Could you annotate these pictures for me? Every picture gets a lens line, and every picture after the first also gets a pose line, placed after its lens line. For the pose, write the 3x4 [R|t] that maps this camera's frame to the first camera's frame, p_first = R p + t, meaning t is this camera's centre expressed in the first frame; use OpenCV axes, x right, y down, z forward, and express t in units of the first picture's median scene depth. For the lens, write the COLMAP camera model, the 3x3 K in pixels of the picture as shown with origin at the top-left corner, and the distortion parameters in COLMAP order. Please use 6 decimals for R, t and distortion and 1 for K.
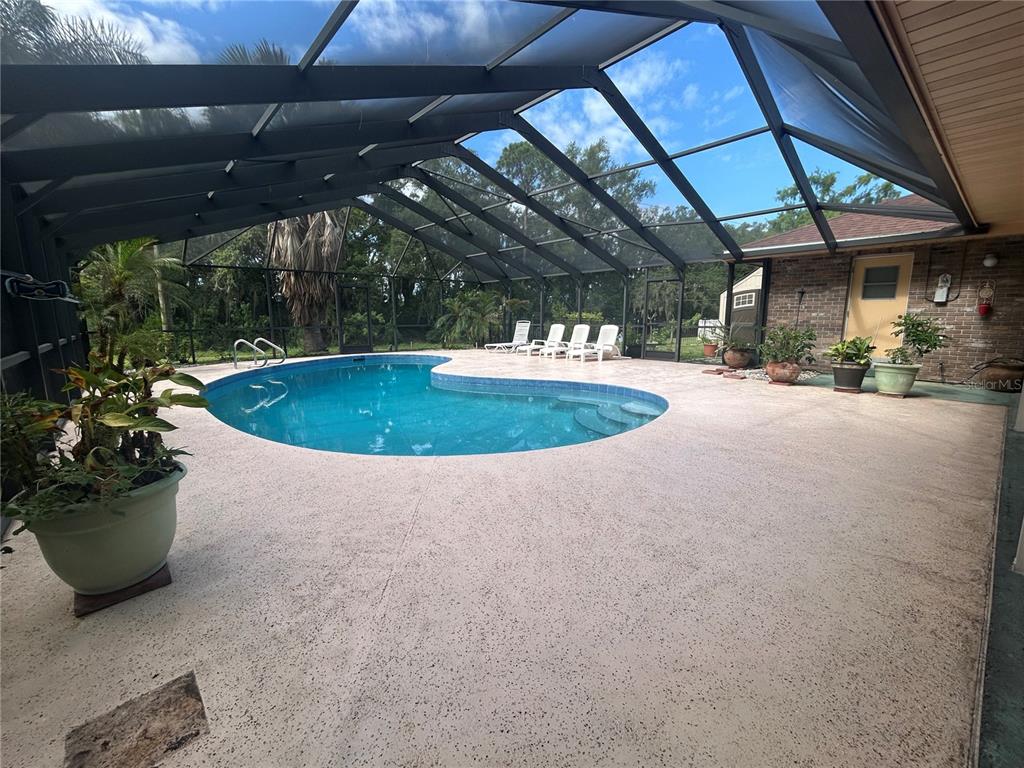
lens RADIAL K [[434.4, 0, 508.3], [0, 434.4, 382.6], [0, 0, 1]] dist [-0.000426, -0.000369]
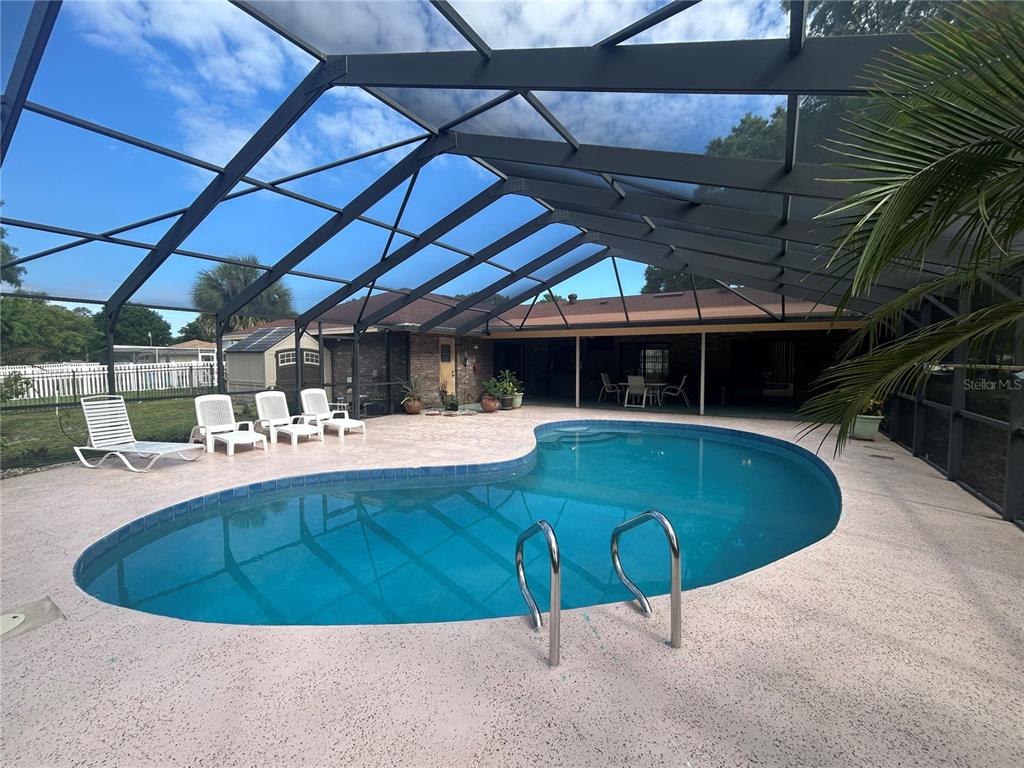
lens RADIAL K [[434.4, 0, 508.3], [0, 434.4, 382.6], [0, 0, 1]] dist [-0.000426, -0.000369]
pose [[-0.293105, -0.045874, 0.954979, -0.584550], [0.147405, 0.984737, 0.092545, -0.155382], [-0.944649, 0.167894, -0.281869, 0.830708]]
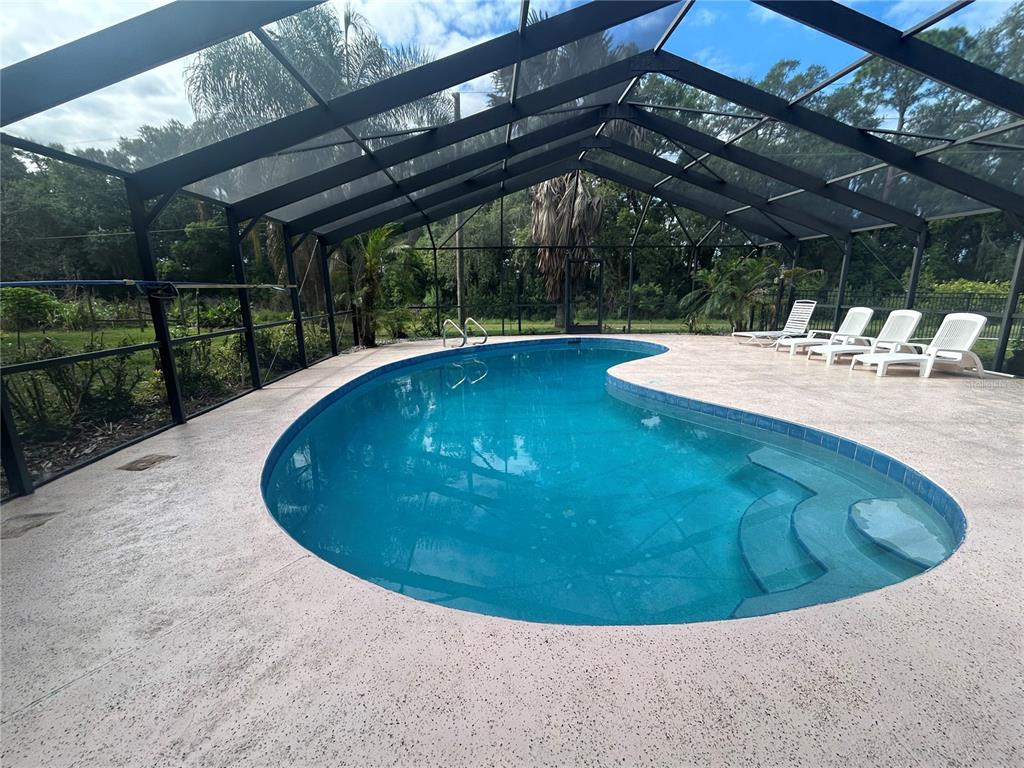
lens RADIAL K [[434.4, 0, 508.3], [0, 434.4, 382.6], [0, 0, 1]] dist [-0.000426, -0.000369]
pose [[0.782961, 0.128966, -0.608555, 0.115740], [-0.085534, 0.991301, 0.100032, -0.046718], [0.616162, -0.026269, 0.787181, 0.185333]]
